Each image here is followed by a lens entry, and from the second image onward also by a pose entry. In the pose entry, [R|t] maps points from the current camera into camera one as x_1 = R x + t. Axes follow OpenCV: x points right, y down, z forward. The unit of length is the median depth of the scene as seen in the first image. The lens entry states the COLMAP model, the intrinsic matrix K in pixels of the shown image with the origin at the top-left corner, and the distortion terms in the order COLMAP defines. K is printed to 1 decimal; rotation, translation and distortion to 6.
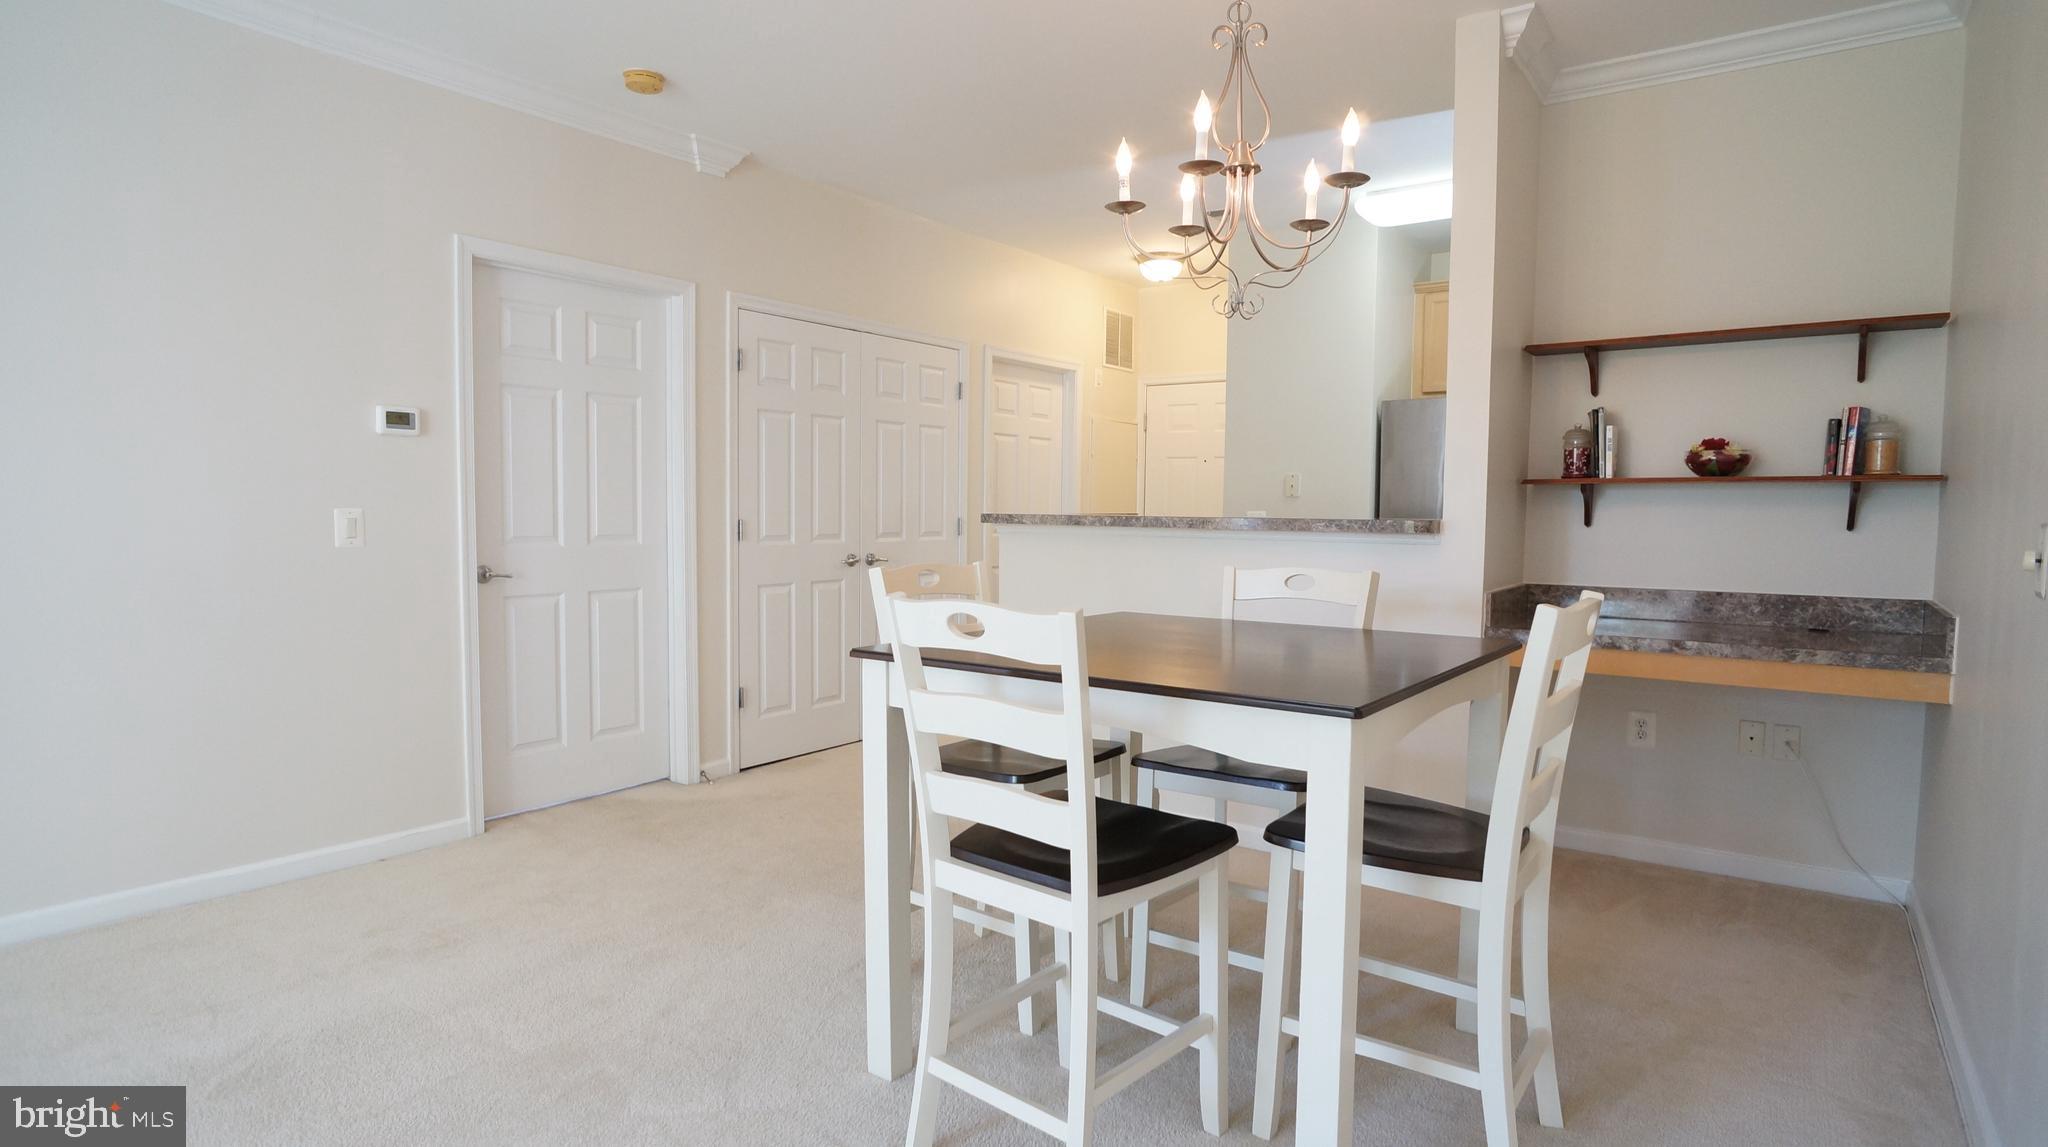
lens RADIAL K [[1078.6, 0, 1020.8], [0, 1078.6, 578.9], [0, 0, 1]] dist [-0.043833, 0.021525]
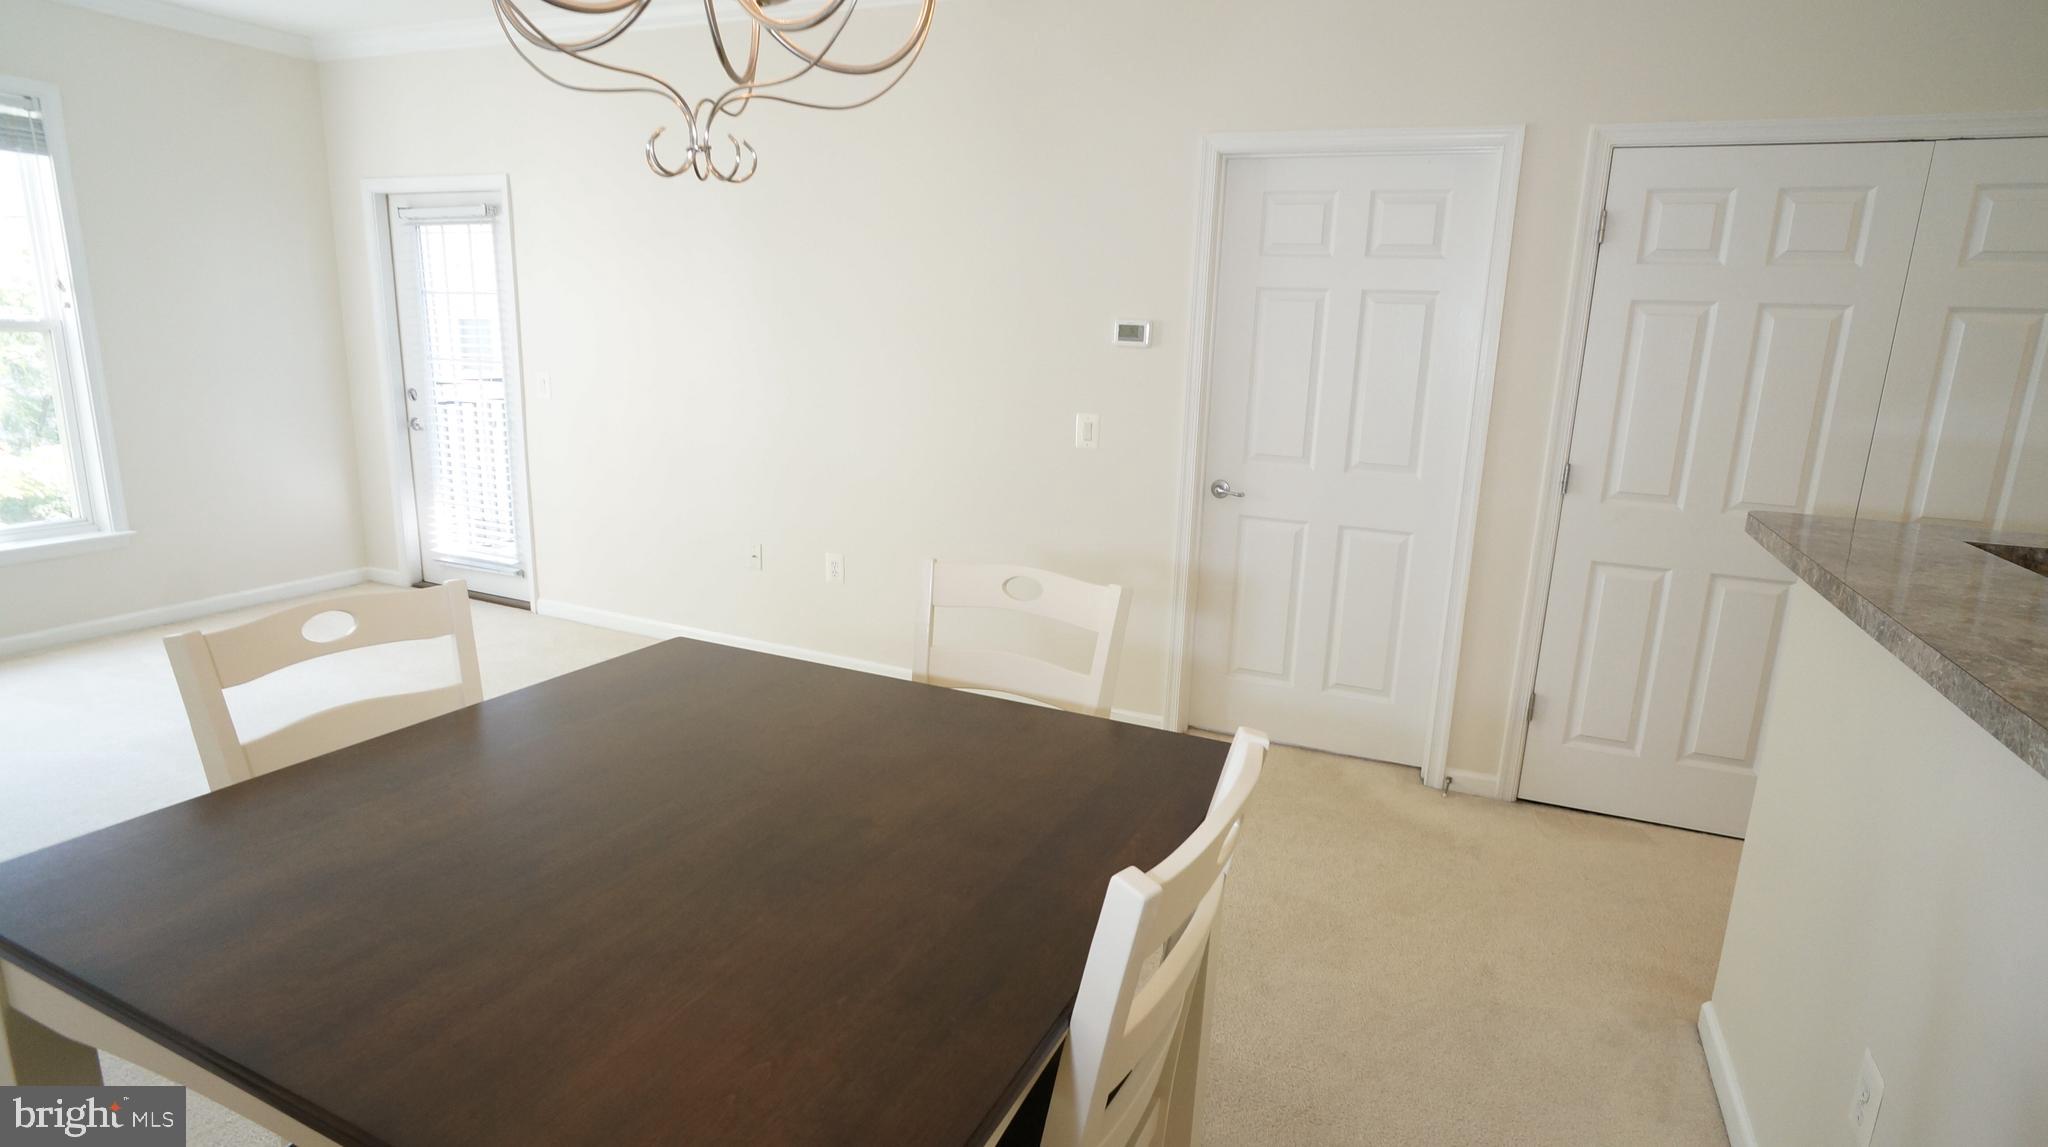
lens RADIAL K [[1078.6, 0, 1020.8], [0, 1078.6, 578.9], [0, 0, 1]] dist [-0.043833, 0.021525]
pose [[0.200012, 0.221413, -0.954448, 0.474884], [-0.097709, 0.973784, 0.205423, -0.123207], [0.974909, 0.052172, 0.216402, 0.694485]]
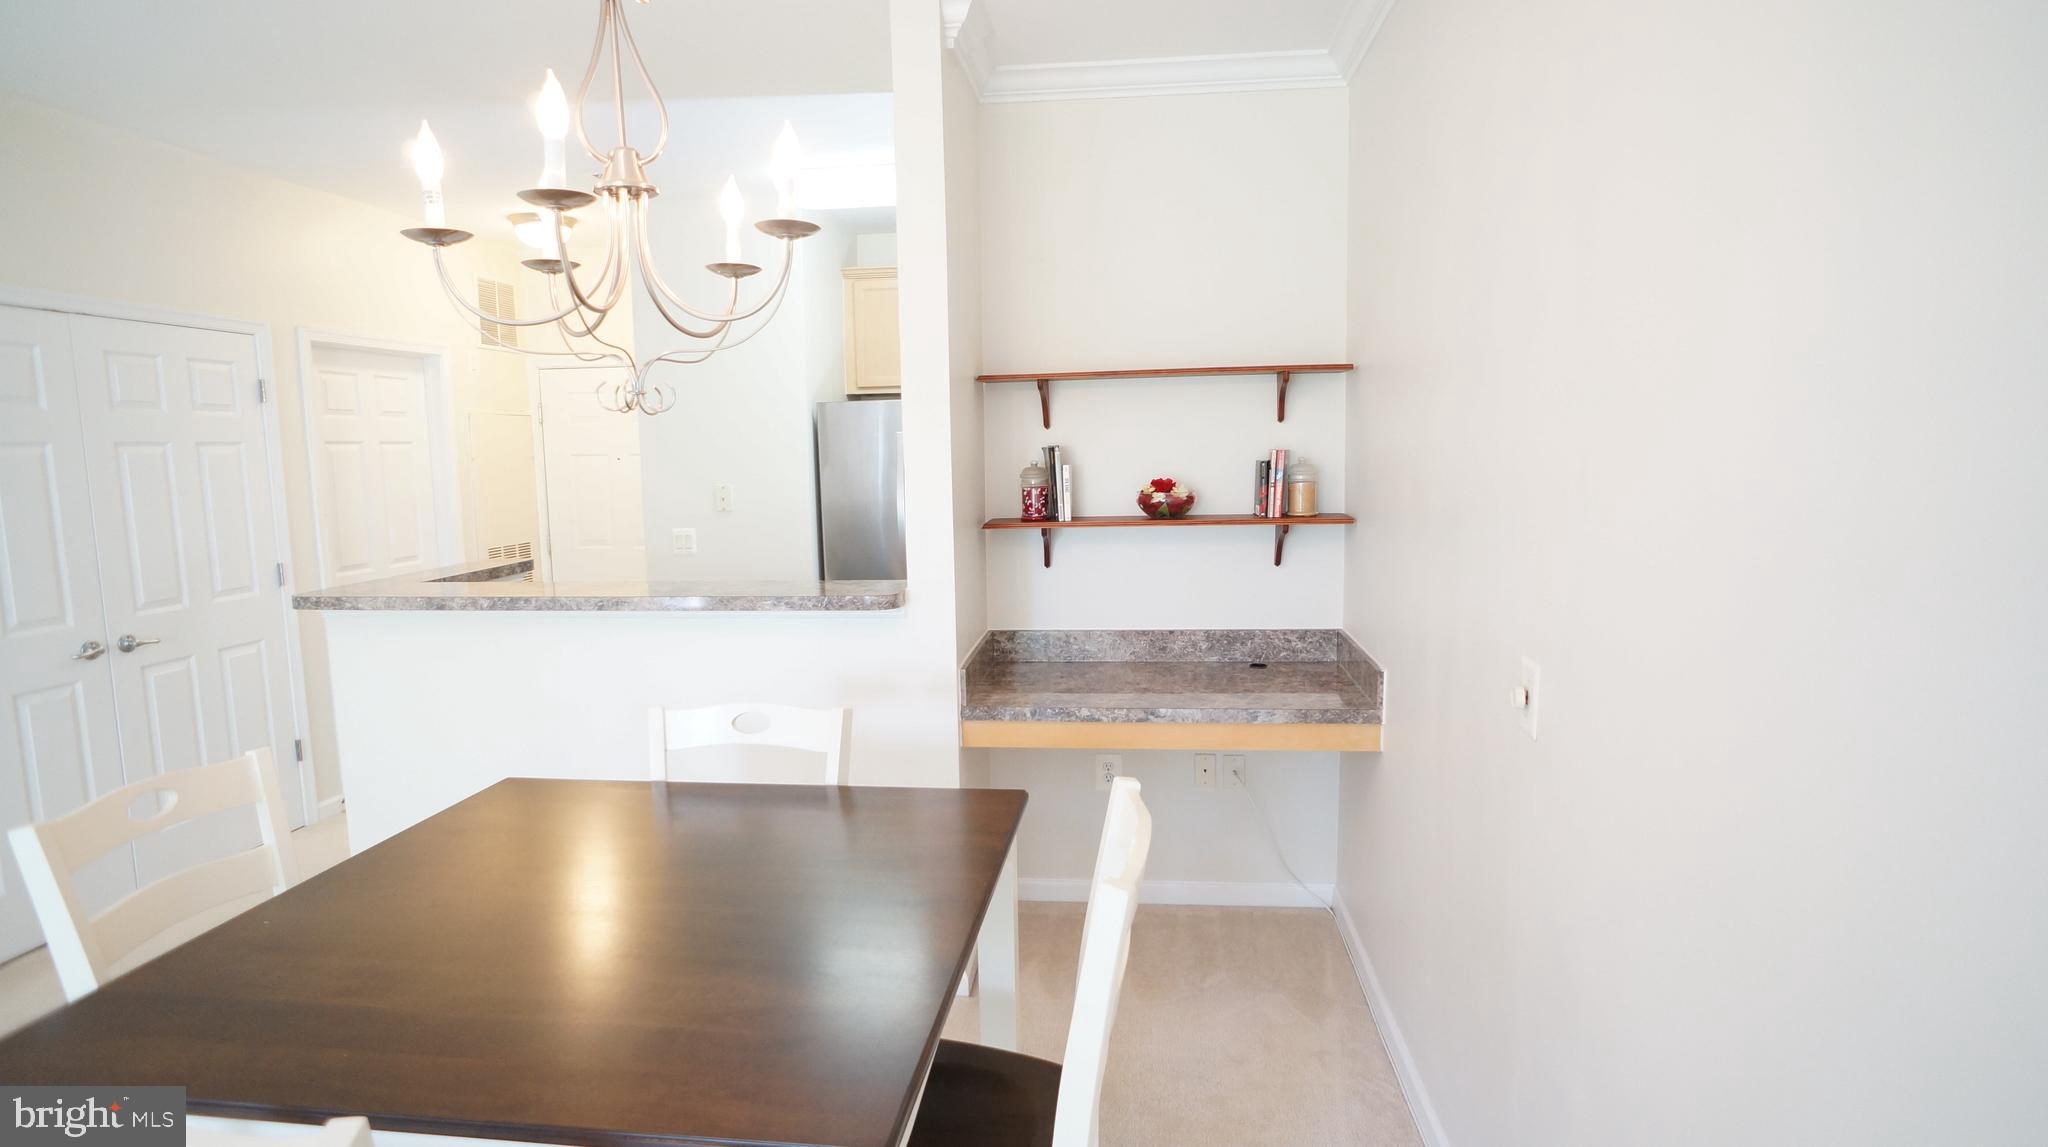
lens RADIAL K [[1078.6, 0, 1020.8], [0, 1078.6, 578.9], [0, 0, 1]] dist [-0.043833, 0.021525]
pose [[0.868416, -0.086181, 0.488290, 0.049288], [0.059246, 0.995759, 0.070379, -0.115325], [-0.492285, -0.032189, 0.869839, 0.197893]]
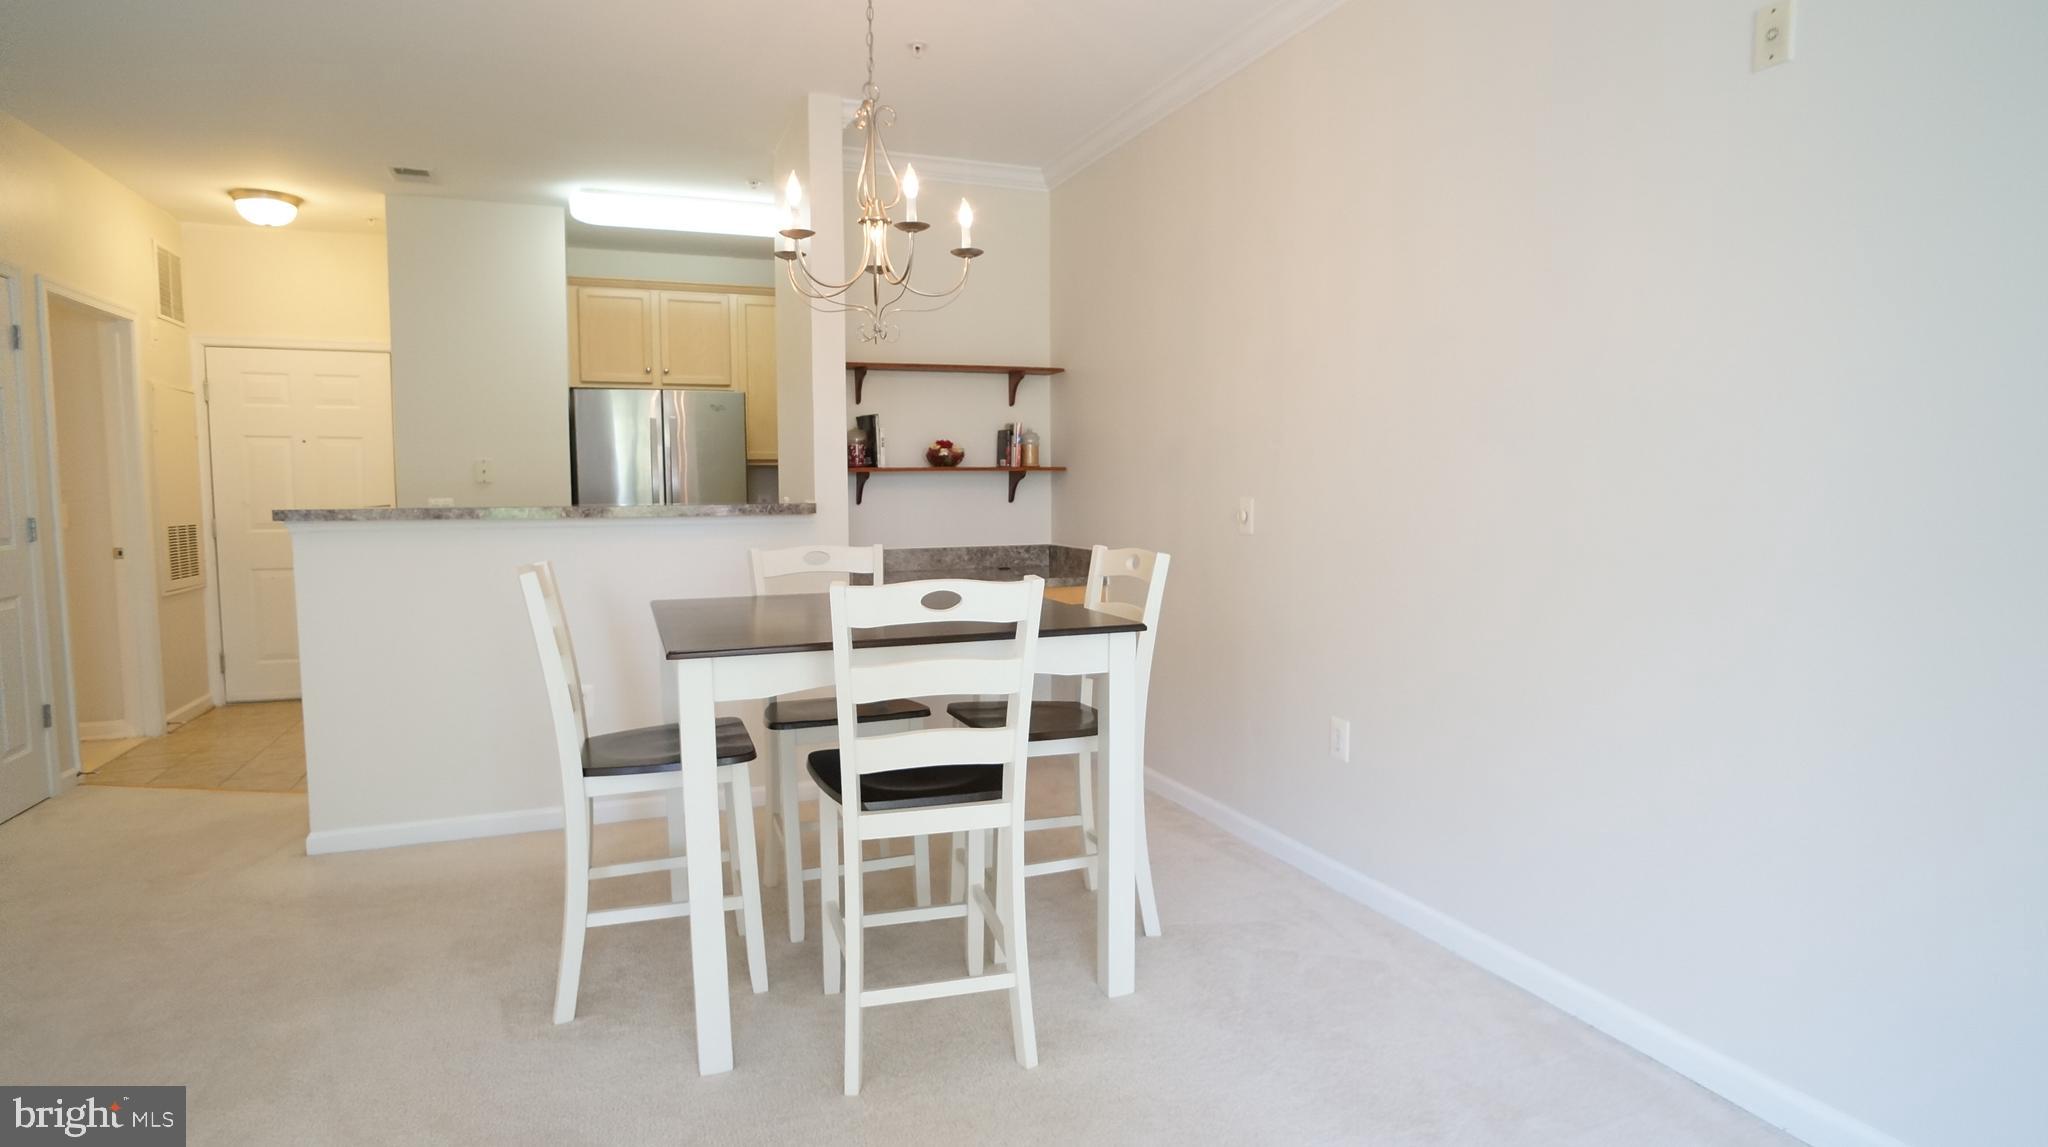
lens RADIAL K [[1078.6, 0, 1020.8], [0, 1078.6, 578.9], [0, 0, 1]] dist [-0.043833, 0.021525]
pose [[0.536924, -0.083456, 0.839492, -0.506530], [0.066419, 0.996188, 0.056554, -0.021421], [-0.841012, 0.025393, 0.540420, 0.135316]]
